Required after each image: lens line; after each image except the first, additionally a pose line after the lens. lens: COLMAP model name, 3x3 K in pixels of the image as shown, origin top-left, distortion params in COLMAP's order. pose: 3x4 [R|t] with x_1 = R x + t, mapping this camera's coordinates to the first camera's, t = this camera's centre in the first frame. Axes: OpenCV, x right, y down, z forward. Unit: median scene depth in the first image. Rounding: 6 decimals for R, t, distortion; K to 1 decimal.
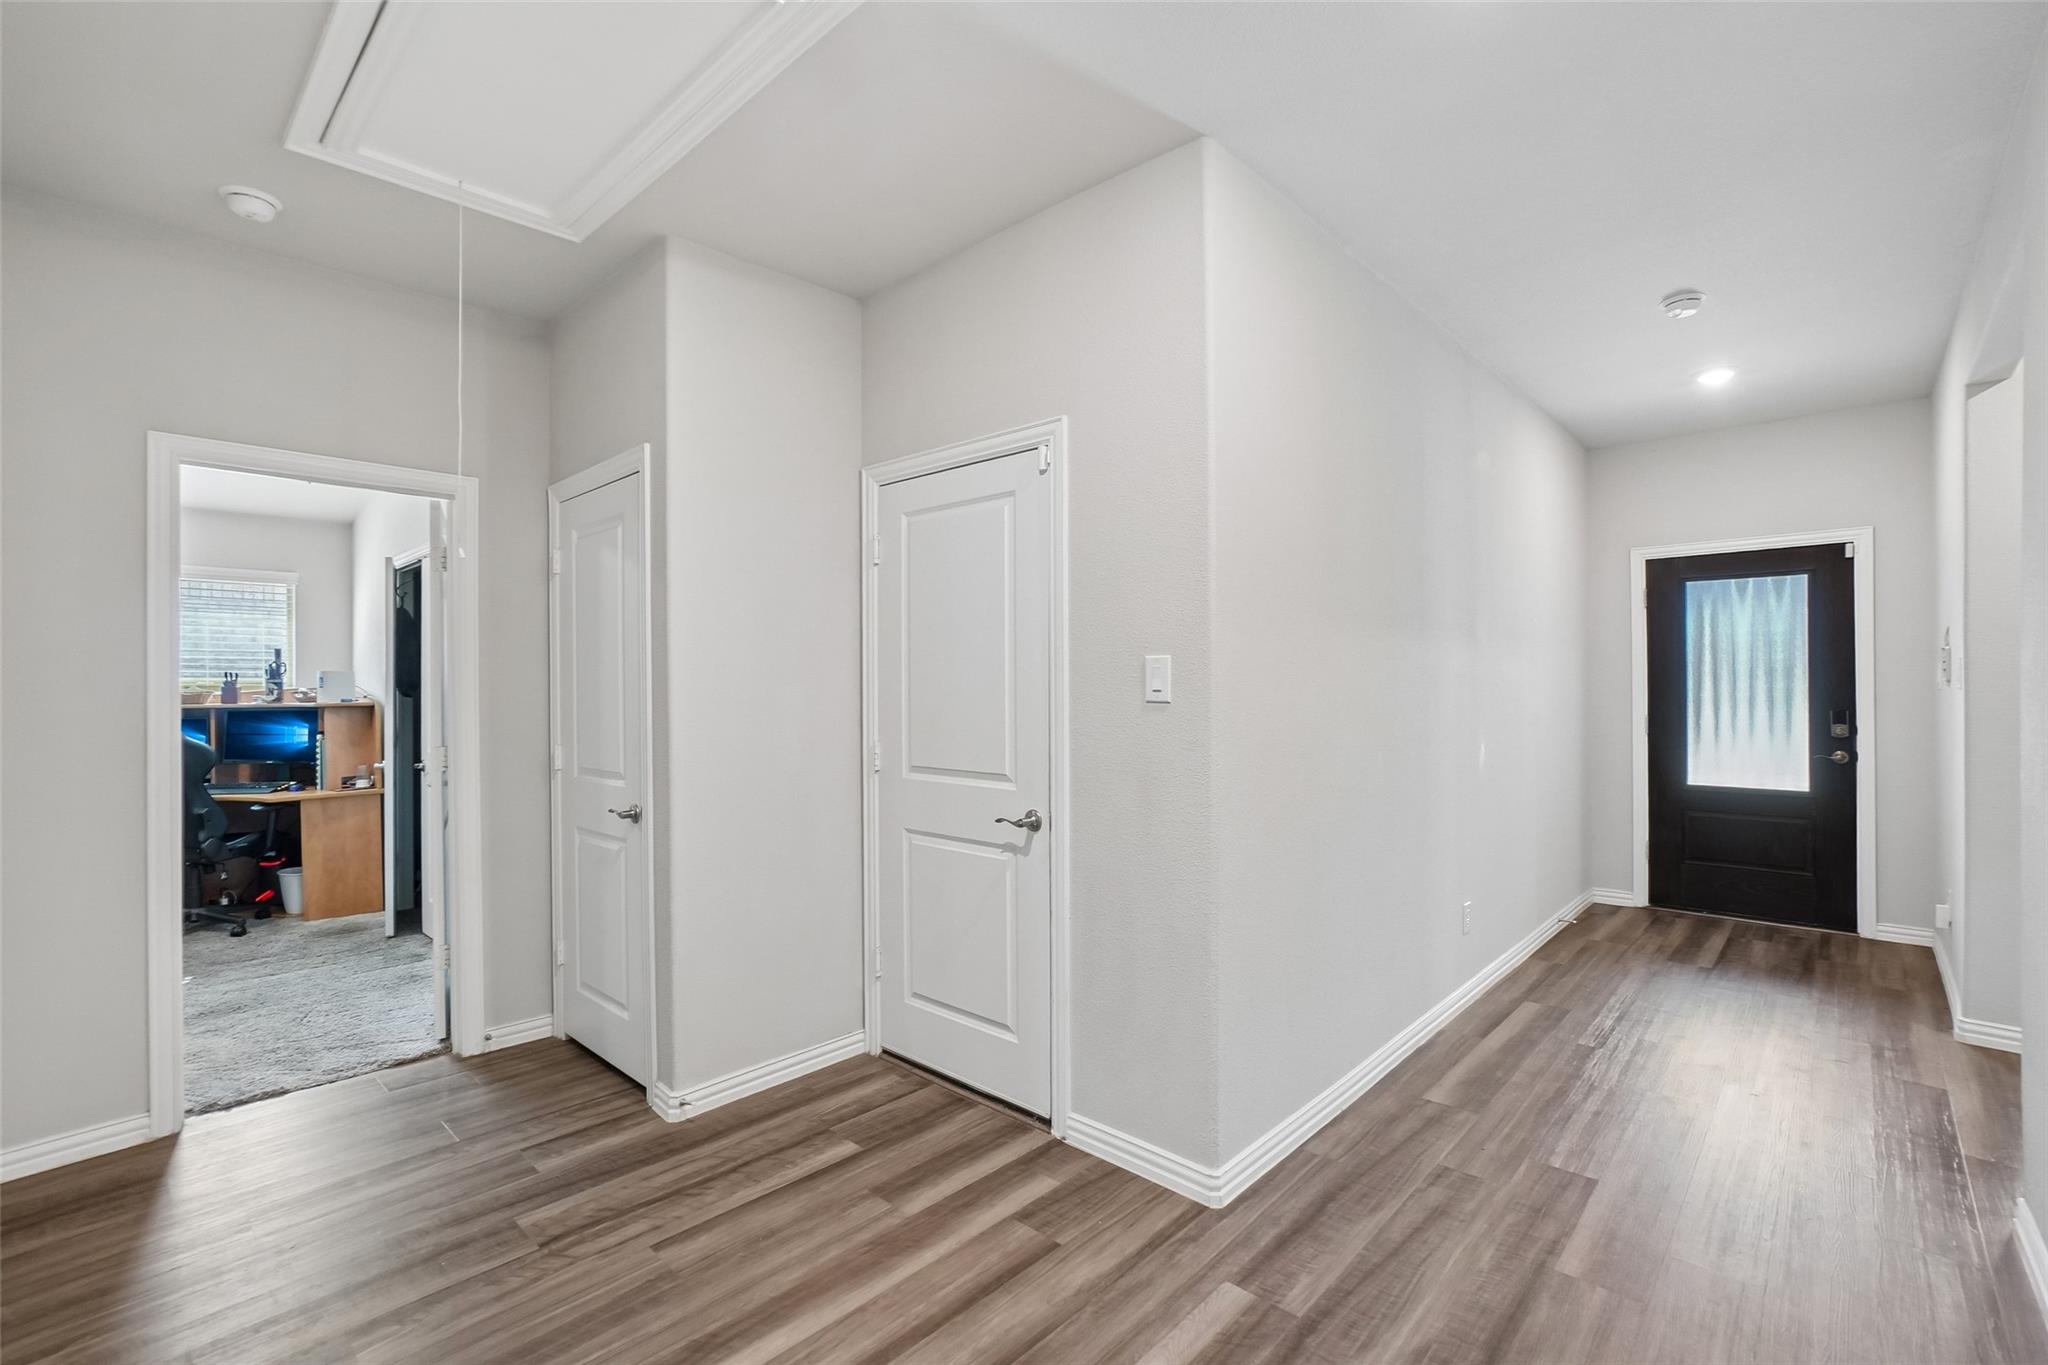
lens RADIAL K [[894.5, 0, 1017.3], [0, 894.5, 674.0], [0, 0, 1]] dist [-0.057546, 0.018864]
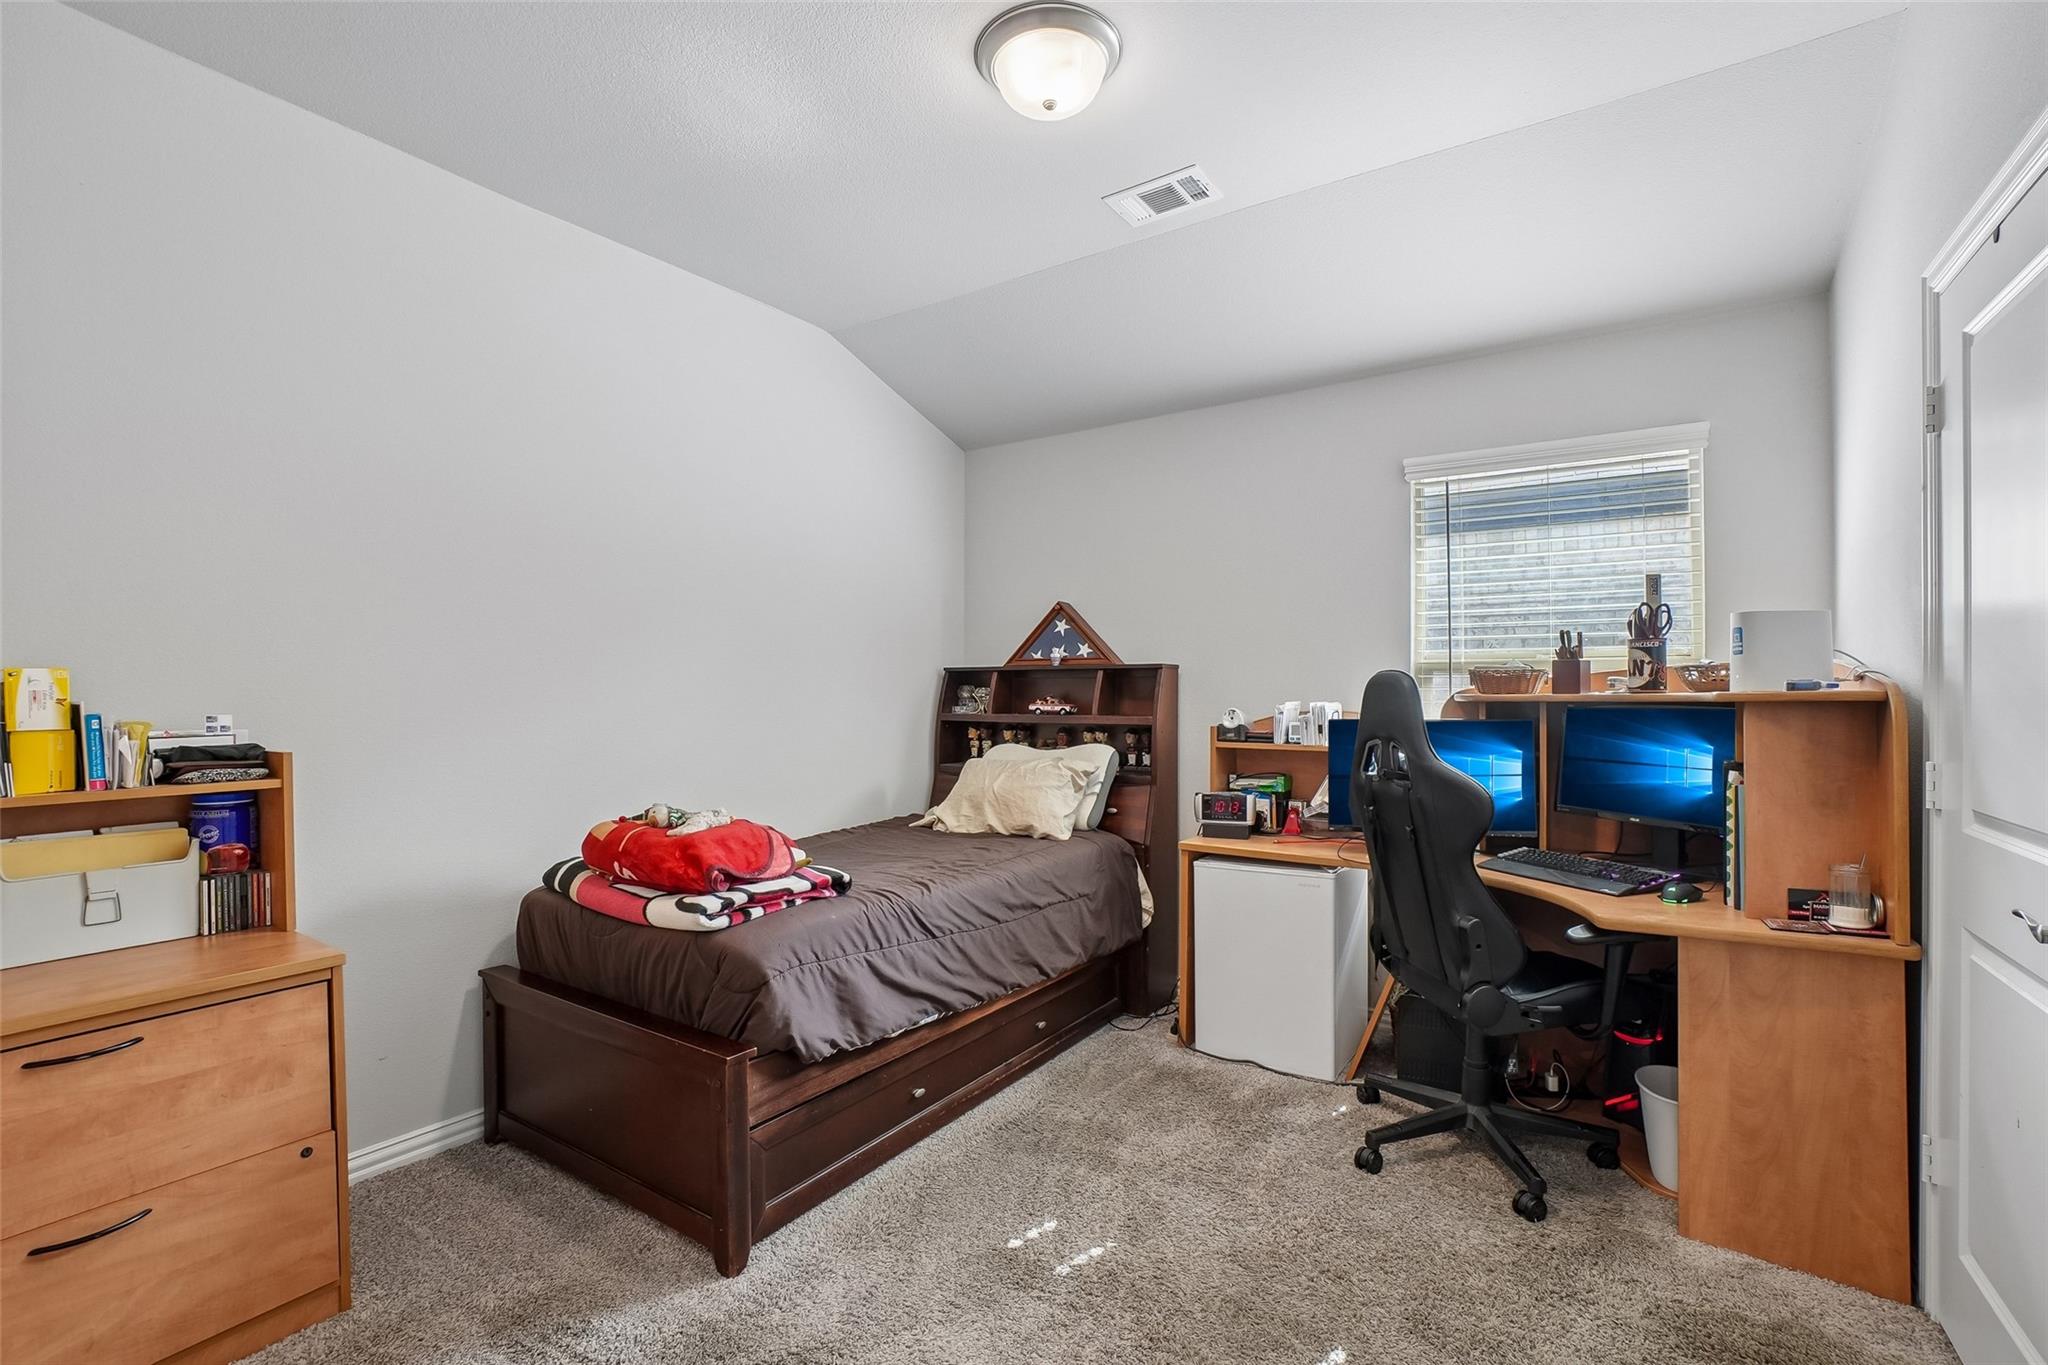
lens RADIAL K [[937.6, 0, 1027.3], [0, 937.6, 692.6], [0, 0, 1]] dist [-0.054845, 0.022028]
pose [[0.171781, 0.007353, -0.985108, -0.442242], [-0.001826, 0.999973, 0.007145, 0.030732], [0.985134, 0.000571, 0.171789, 0.602504]]
